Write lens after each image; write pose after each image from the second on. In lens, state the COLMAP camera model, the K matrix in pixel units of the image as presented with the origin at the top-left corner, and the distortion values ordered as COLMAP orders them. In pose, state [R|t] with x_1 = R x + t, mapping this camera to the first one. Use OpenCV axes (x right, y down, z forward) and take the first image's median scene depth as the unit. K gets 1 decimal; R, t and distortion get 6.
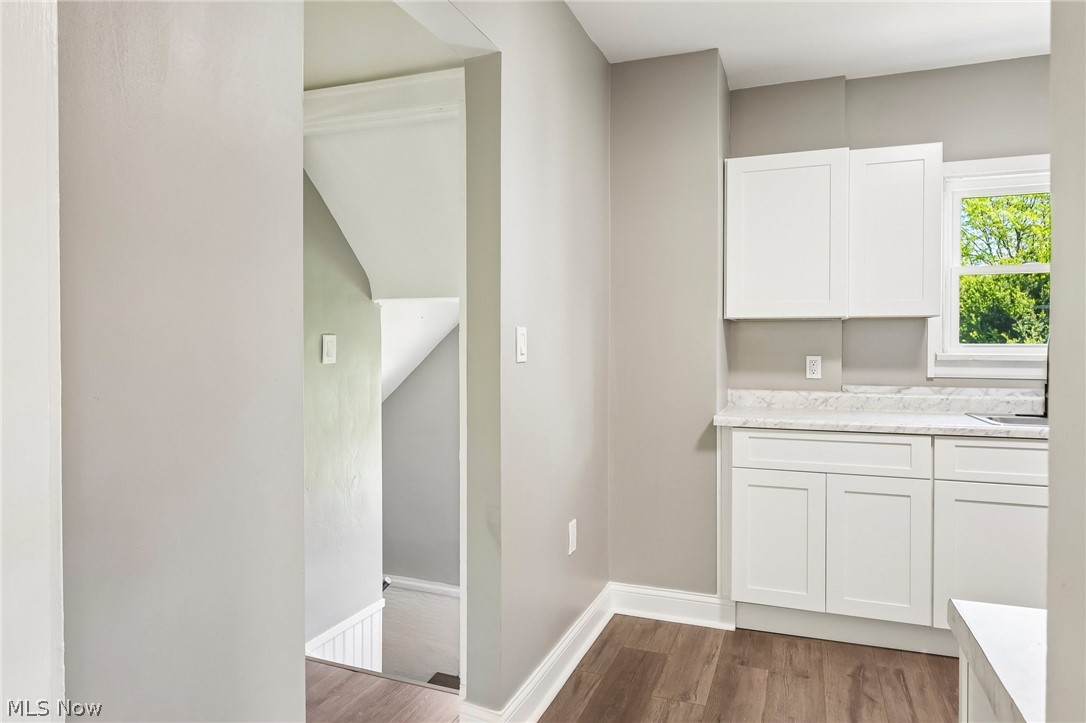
lens RADIAL K [[684.2, 0, 543.0], [0, 684.2, 361.5], [0, 0, 1]] dist [0.044668, -0.000190]
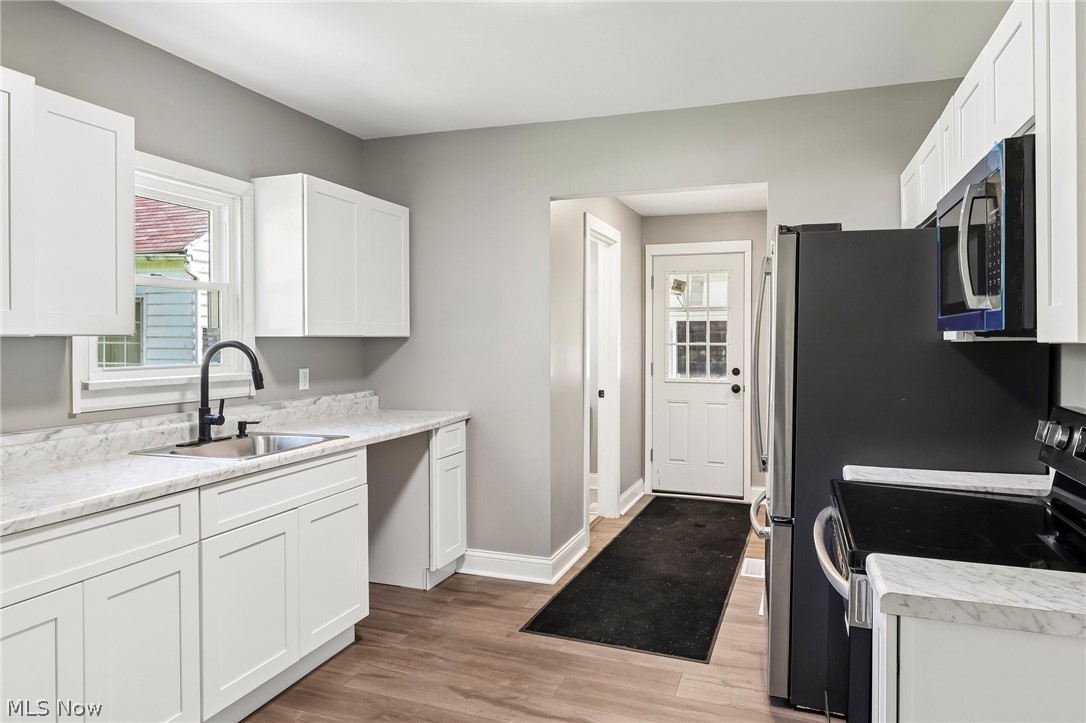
lens RADIAL K [[691.1, 0, 541.1], [0, 691.1, 338.7], [0, 0, 1]] dist [0.041524, 0.000179]
pose [[0.005384, 0.001792, 0.999984, -0.219108], [0.019251, 0.999813, -0.001896, -0.049483], [-0.999800, 0.019261, 0.005349, 0.504043]]
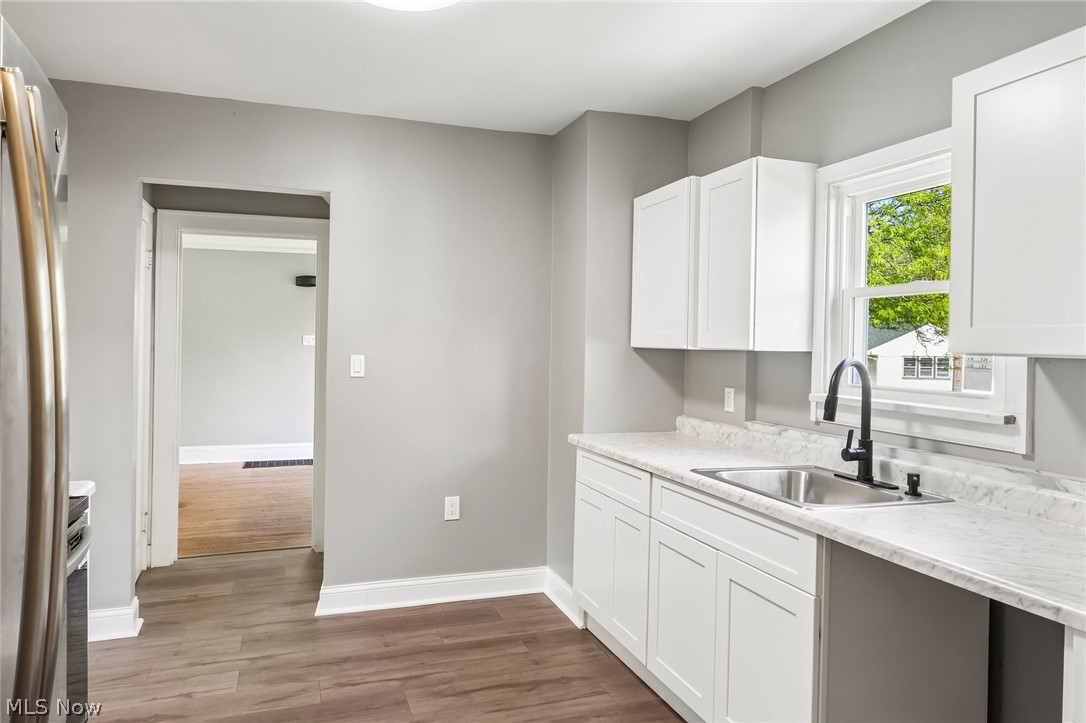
lens RADIAL K [[701.6, 0, 545.5], [0, 701.6, 353.6], [0, 0, 1]] dist [-0.002712, -0.000178]
pose [[0.640510, 0.021710, -0.767643, 1.042890], [-0.037669, 0.999285, -0.003169, -0.045044], [0.767025, 0.030946, 0.640870, 0.209412]]
